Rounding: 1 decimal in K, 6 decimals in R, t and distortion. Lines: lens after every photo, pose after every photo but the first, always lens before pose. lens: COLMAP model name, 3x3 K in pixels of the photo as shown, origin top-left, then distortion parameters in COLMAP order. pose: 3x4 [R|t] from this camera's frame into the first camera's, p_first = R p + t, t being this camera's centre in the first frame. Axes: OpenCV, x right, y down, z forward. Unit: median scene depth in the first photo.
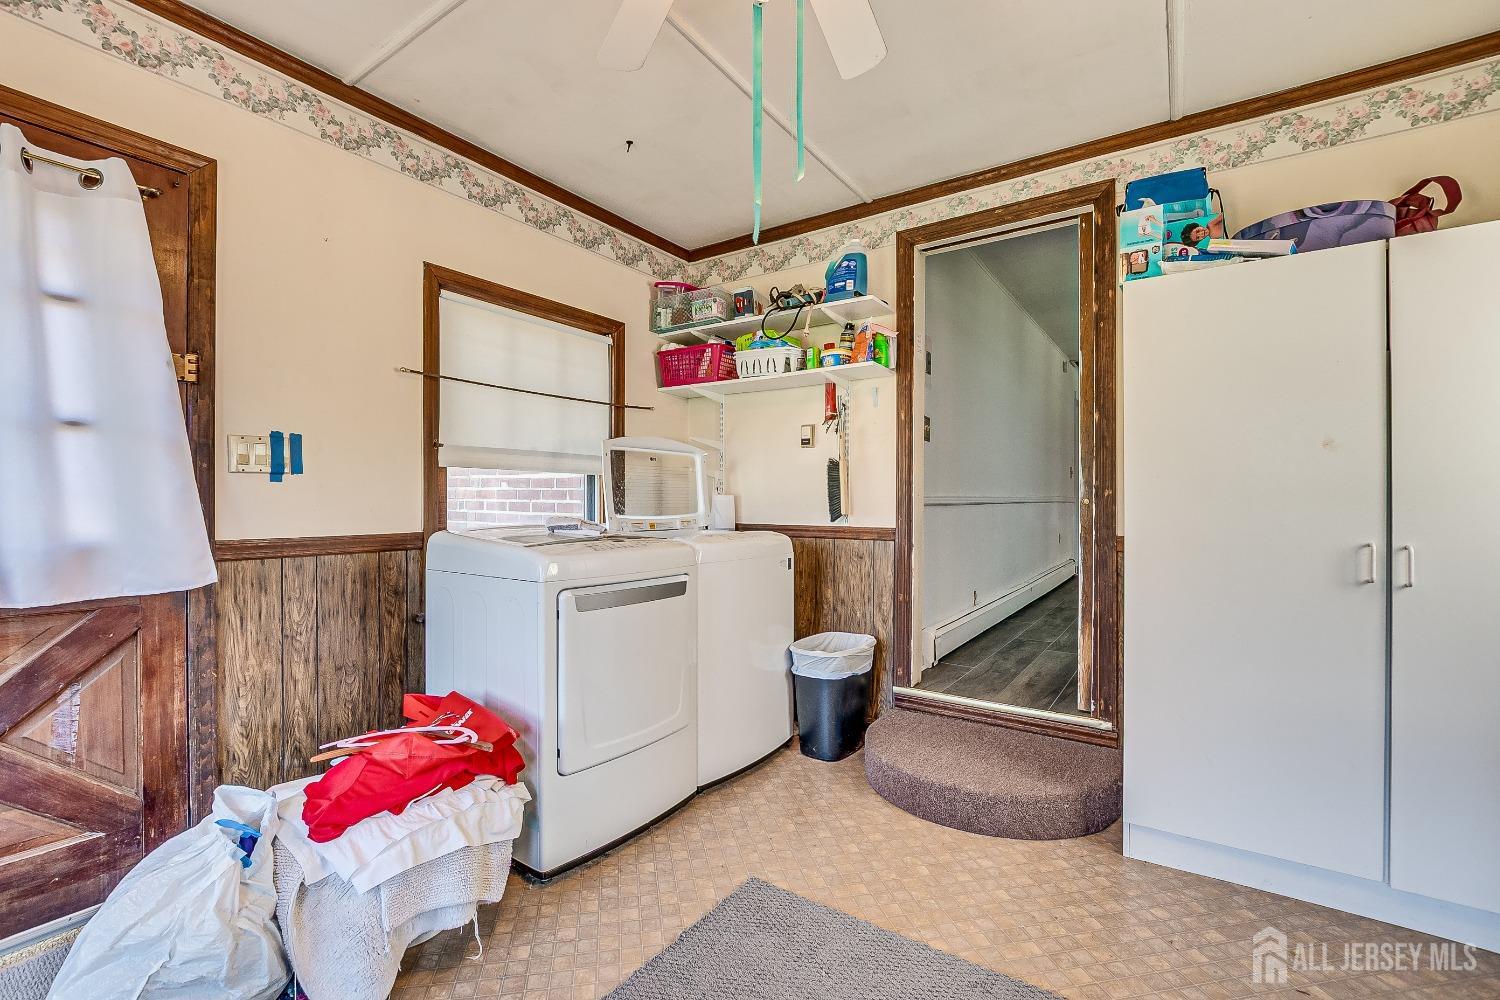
lens RADIAL K [[656.4, 0, 744.8], [0, 656.4, 502.8], [0, 0, 1]] dist [-0.023232, 0.001315]
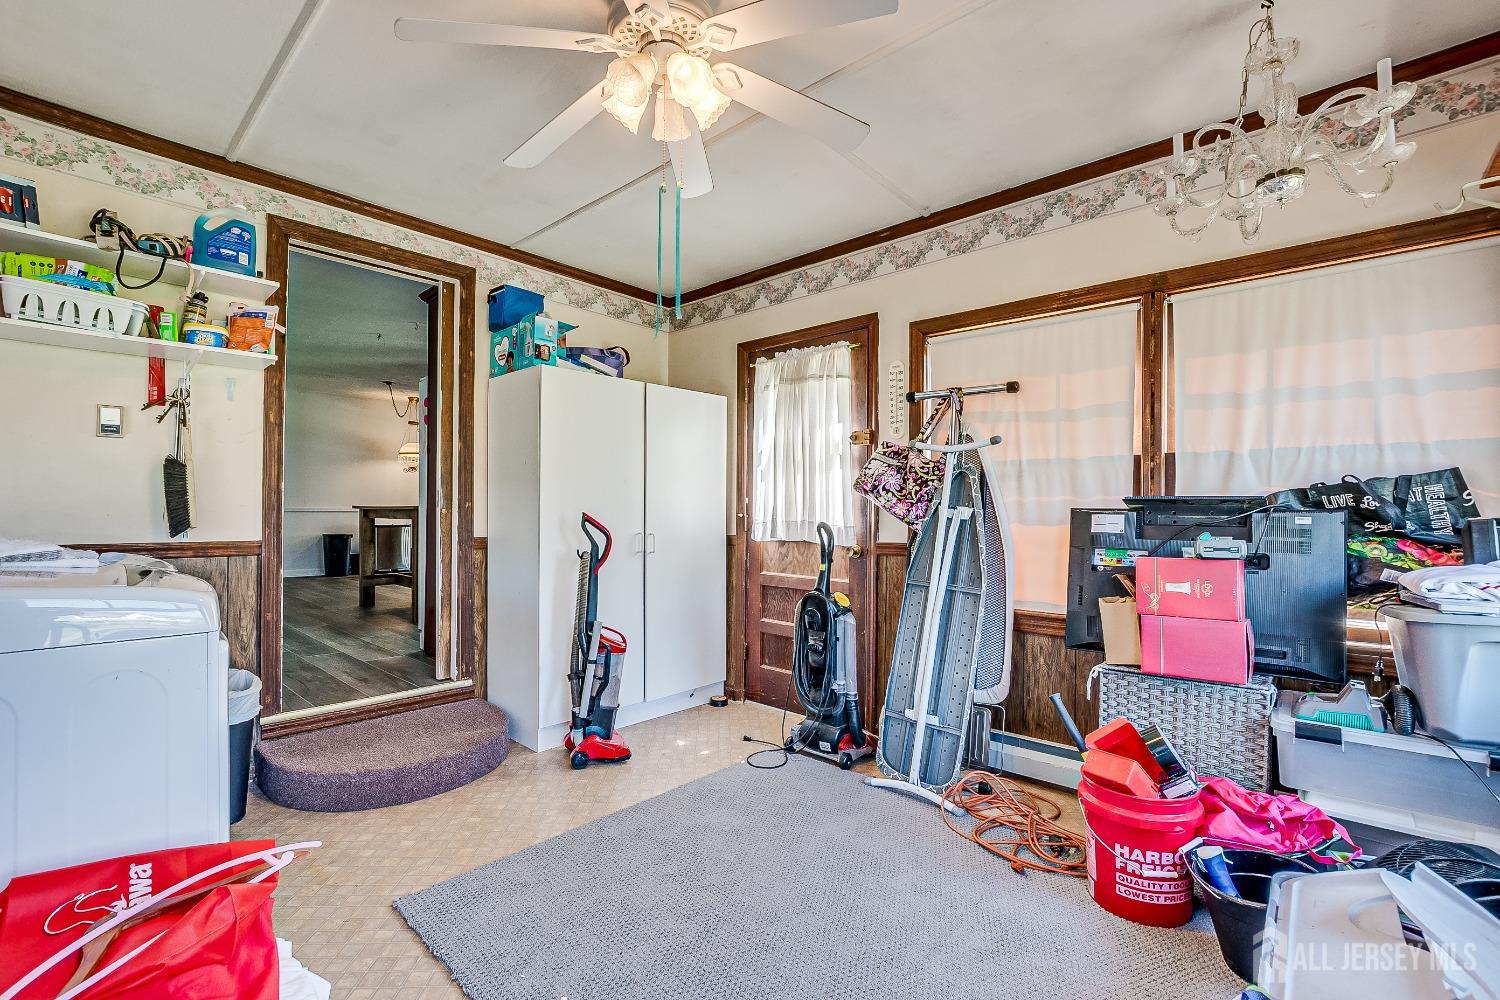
lens RADIAL K [[656.4, 0, 748.7], [0, 656.4, 498.6], [0, 0, 1]] dist [-0.023232, 0.001315]
pose [[0.128176, 0.017441, 0.991598, -0.606828], [-0.000105, 0.999846, -0.017572, -0.003856], [-0.991751, 0.002148, 0.128158, 0.243221]]
